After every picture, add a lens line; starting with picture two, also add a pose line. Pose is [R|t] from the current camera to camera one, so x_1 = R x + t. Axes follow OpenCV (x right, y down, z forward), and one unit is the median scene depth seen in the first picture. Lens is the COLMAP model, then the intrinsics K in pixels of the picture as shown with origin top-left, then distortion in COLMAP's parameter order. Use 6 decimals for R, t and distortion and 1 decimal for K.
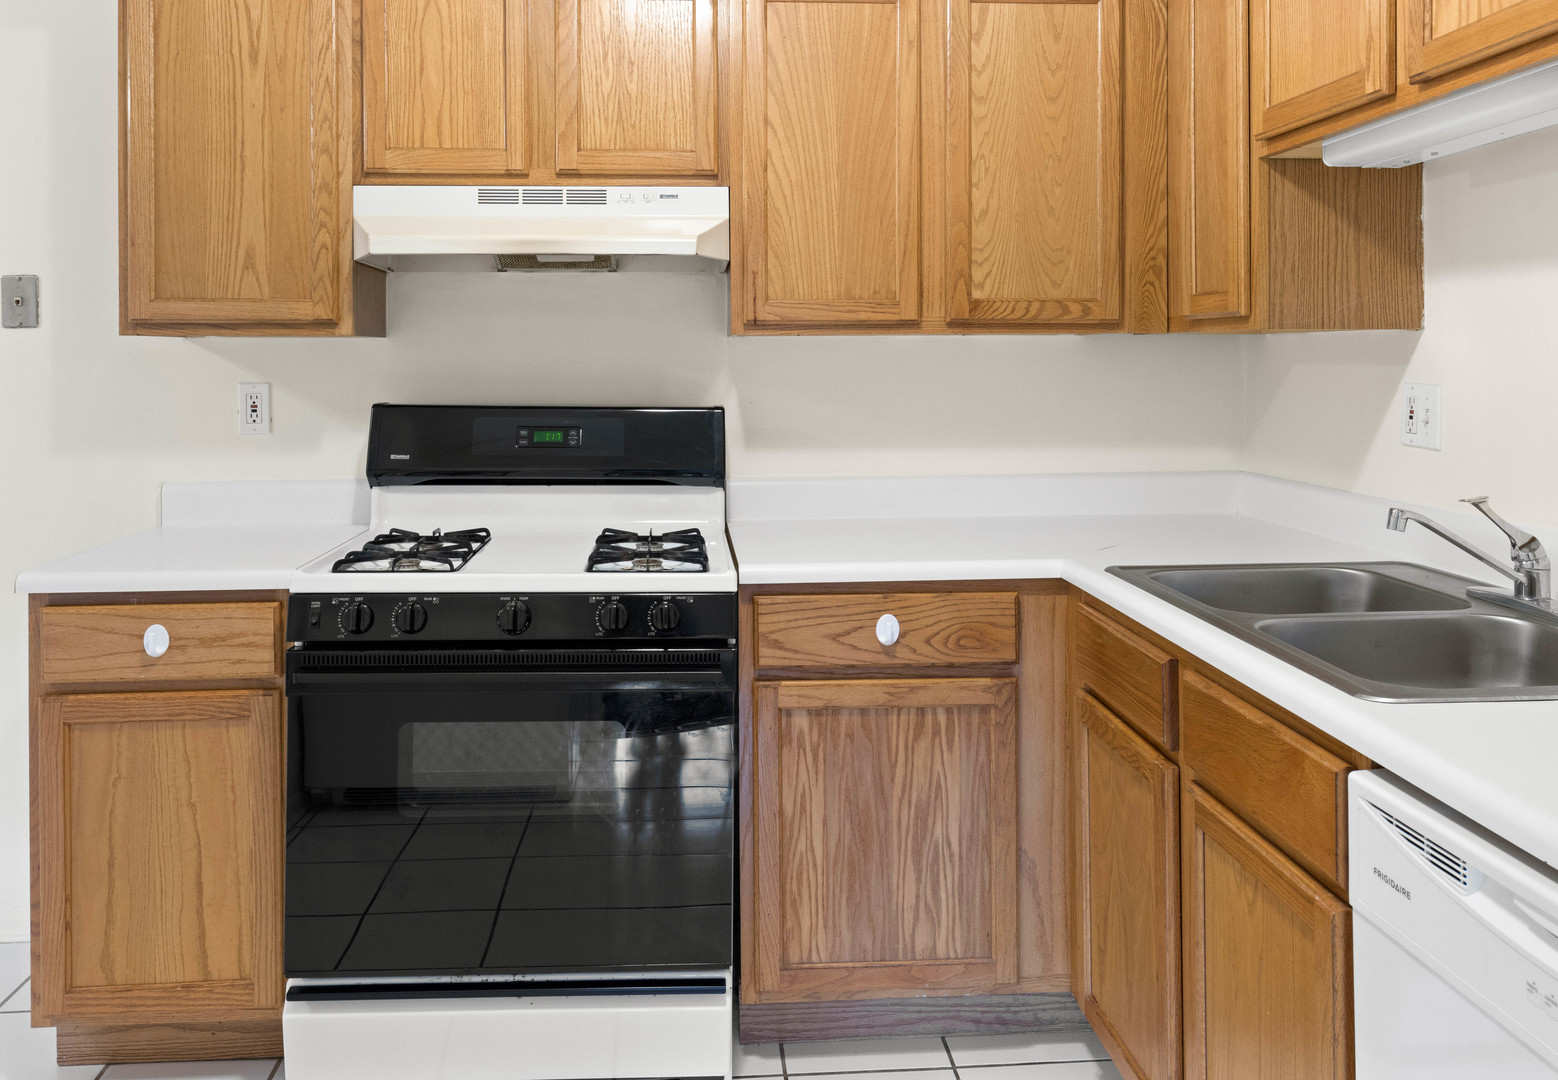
lens RADIAL K [[1252.2, 0, 773.5], [0, 1252.2, 360.5], [0, 0, 1]] dist [0.000326, -0.000854]
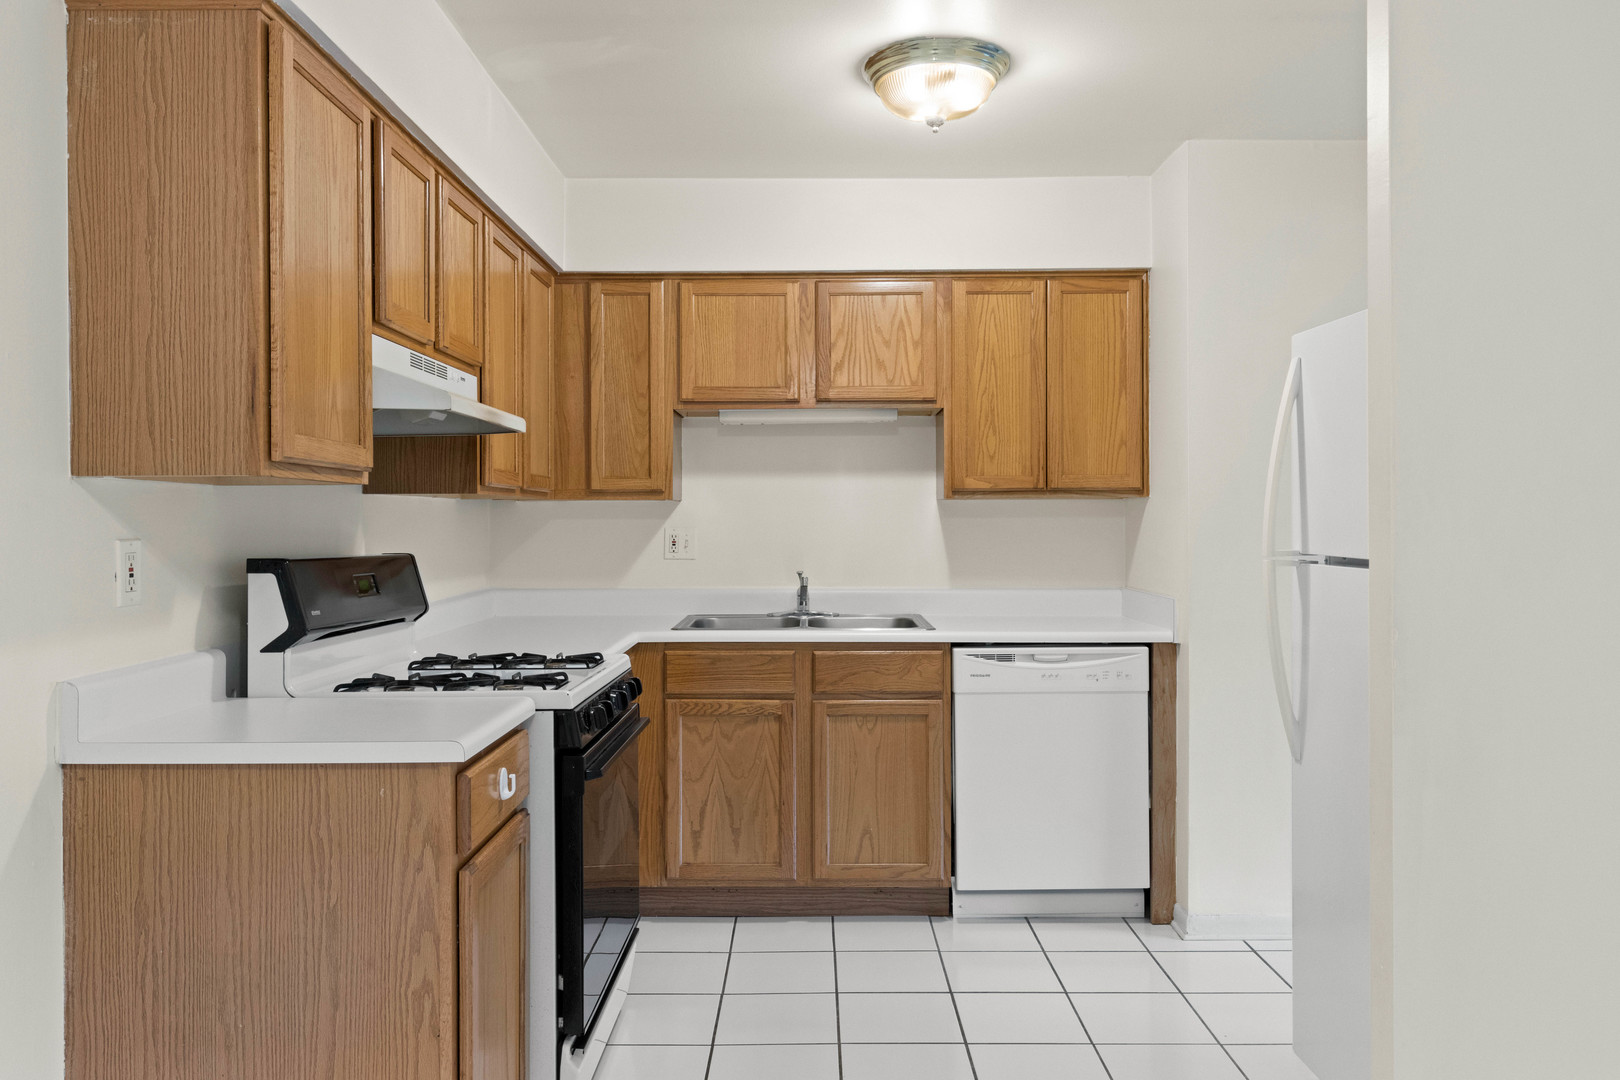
lens RADIAL K [[1196.5, 0, 810.0], [0, 1196.5, 540.0], [0, 0, 1]] dist [0.000822, -0.001327]
pose [[0.068223, -0.012750, 0.997589, -1.257578], [0.009519, 0.999881, 0.012128, 0.015128], [-0.997625, 0.008668, 0.068336, 0.598173]]
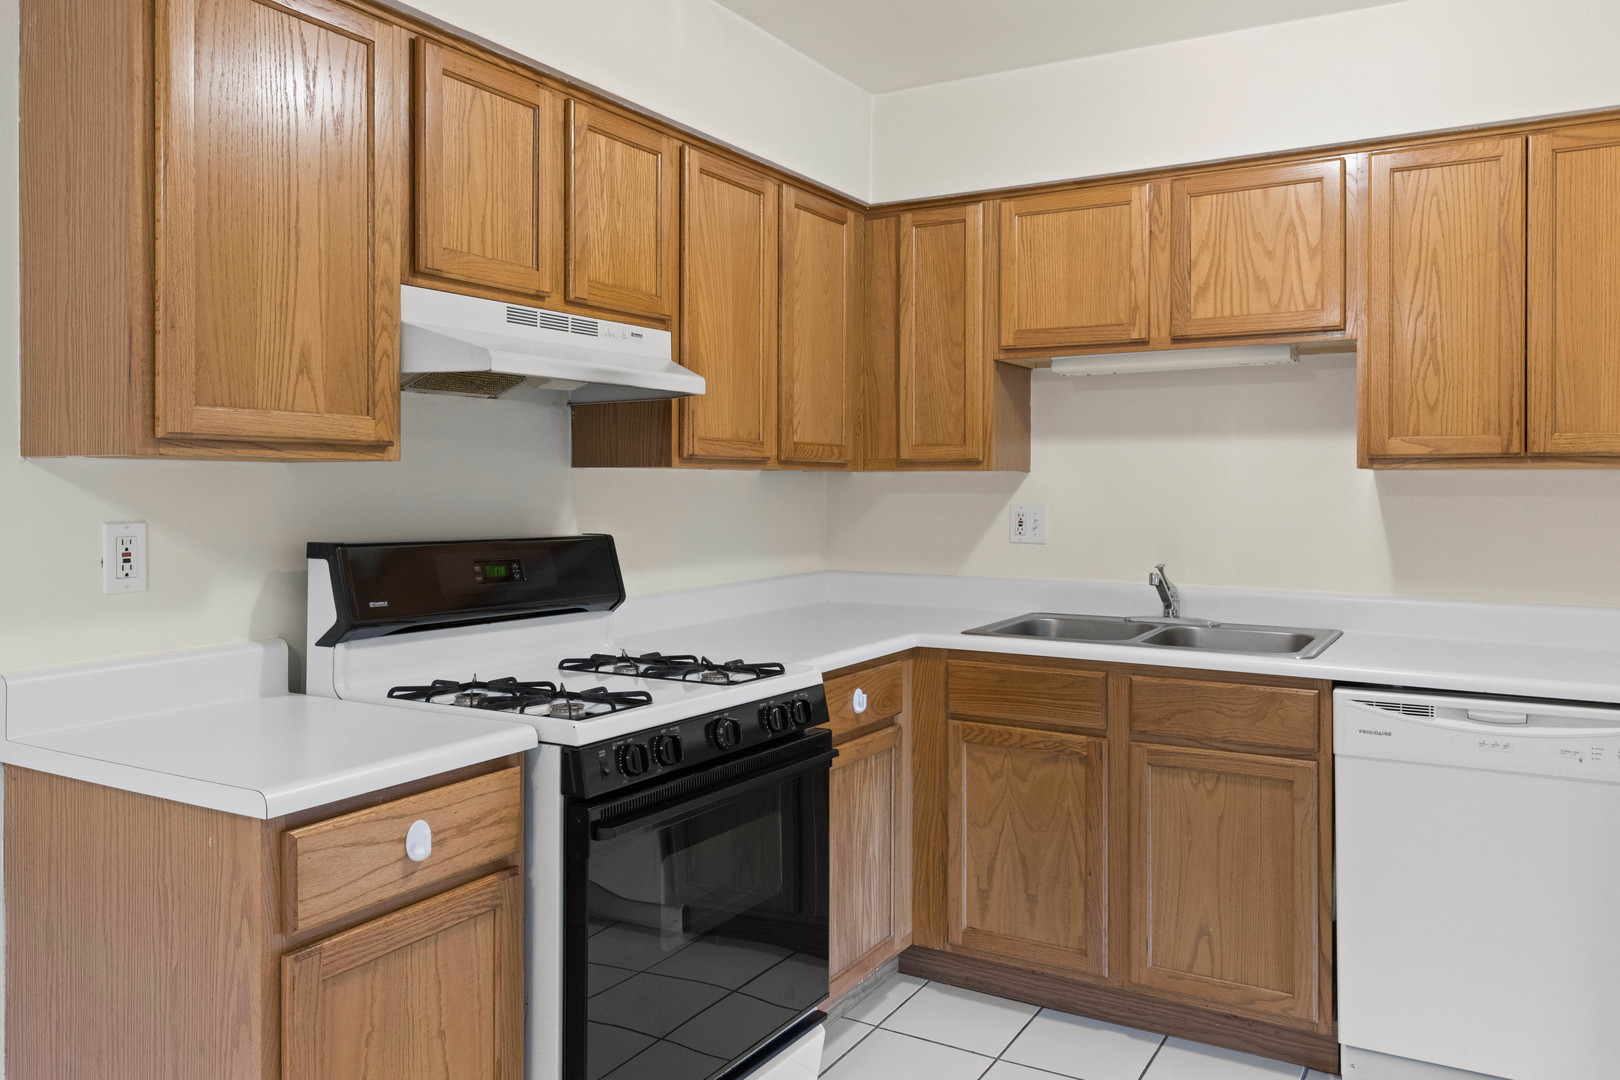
lens RADIAL K [[1210.7, 0, 812.5], [0, 1210.7, 495.0], [0, 0, 1]] dist [0.002924, 0.001222]
pose [[0.560145, -0.003014, 0.828389, -0.867097], [0.001546, 0.999995, 0.002593, 0.001120], [-0.828393, -0.000172, 0.560148, 0.313220]]
